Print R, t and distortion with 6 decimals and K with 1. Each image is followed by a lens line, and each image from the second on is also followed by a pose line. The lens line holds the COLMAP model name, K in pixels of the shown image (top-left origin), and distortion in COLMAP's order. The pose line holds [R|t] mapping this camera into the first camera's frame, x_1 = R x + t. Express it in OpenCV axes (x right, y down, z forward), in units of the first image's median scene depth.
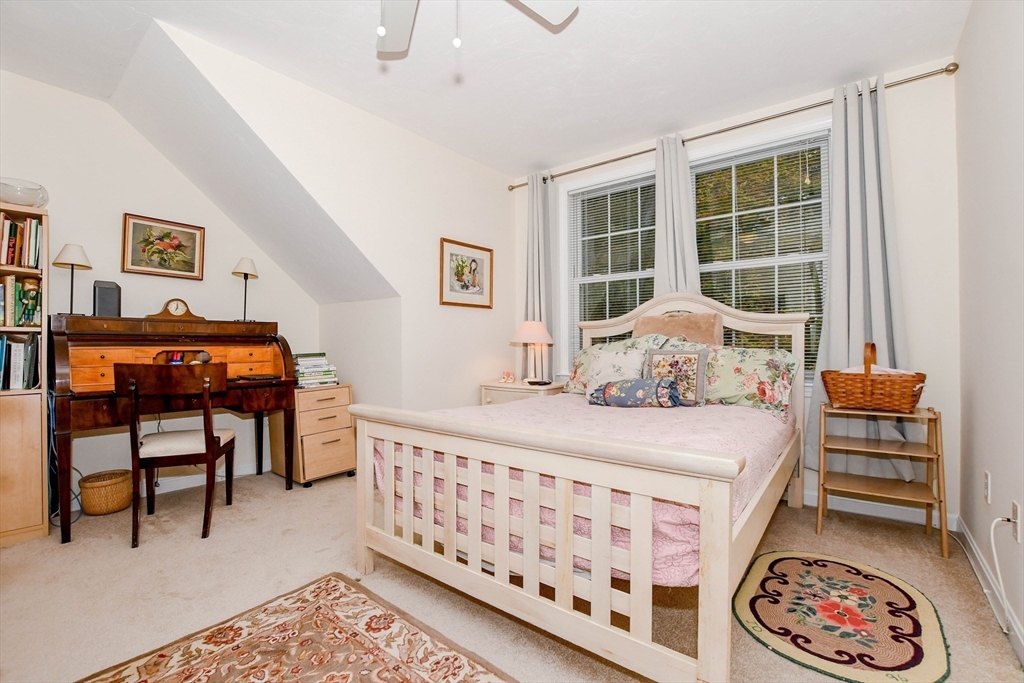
lens RADIAL K [[451.8, 0, 507.4], [0, 451.8, 339.8], [0, 0, 1]] dist [-0.031035, 0.003523]
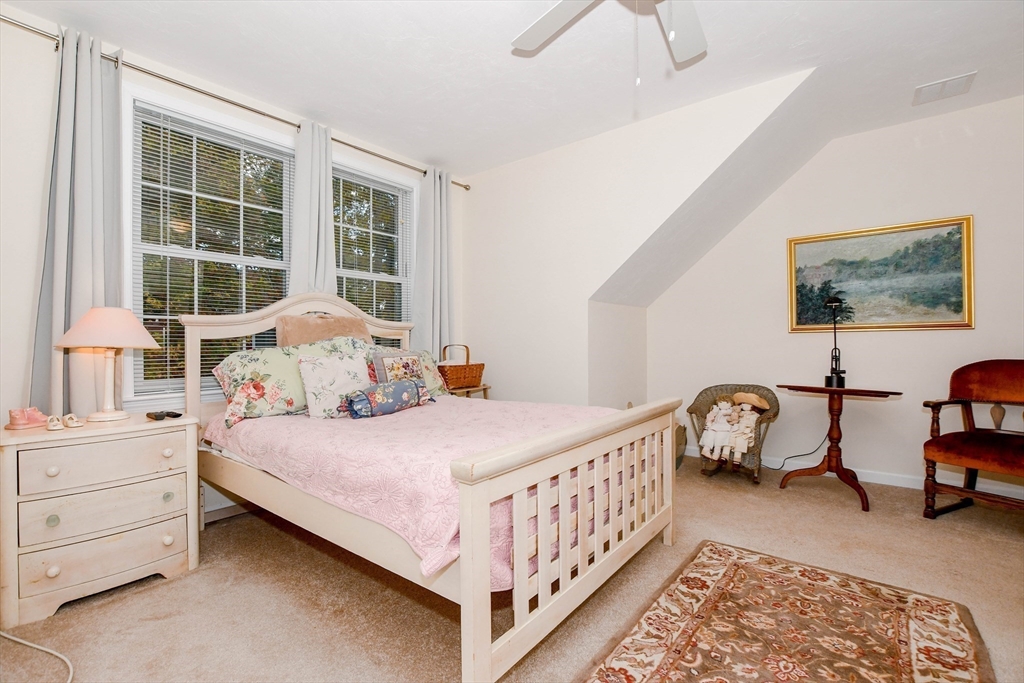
lens RADIAL K [[451.8, 0, 508.8], [0, 451.8, 340.7], [0, 0, 1]] dist [-0.031035, 0.003523]
pose [[-0.001038, 0.004710, 0.999988, -0.695836], [-0.005764, 0.999972, -0.004716, -0.002014], [-0.999983, -0.005769, -0.001011, 0.742294]]
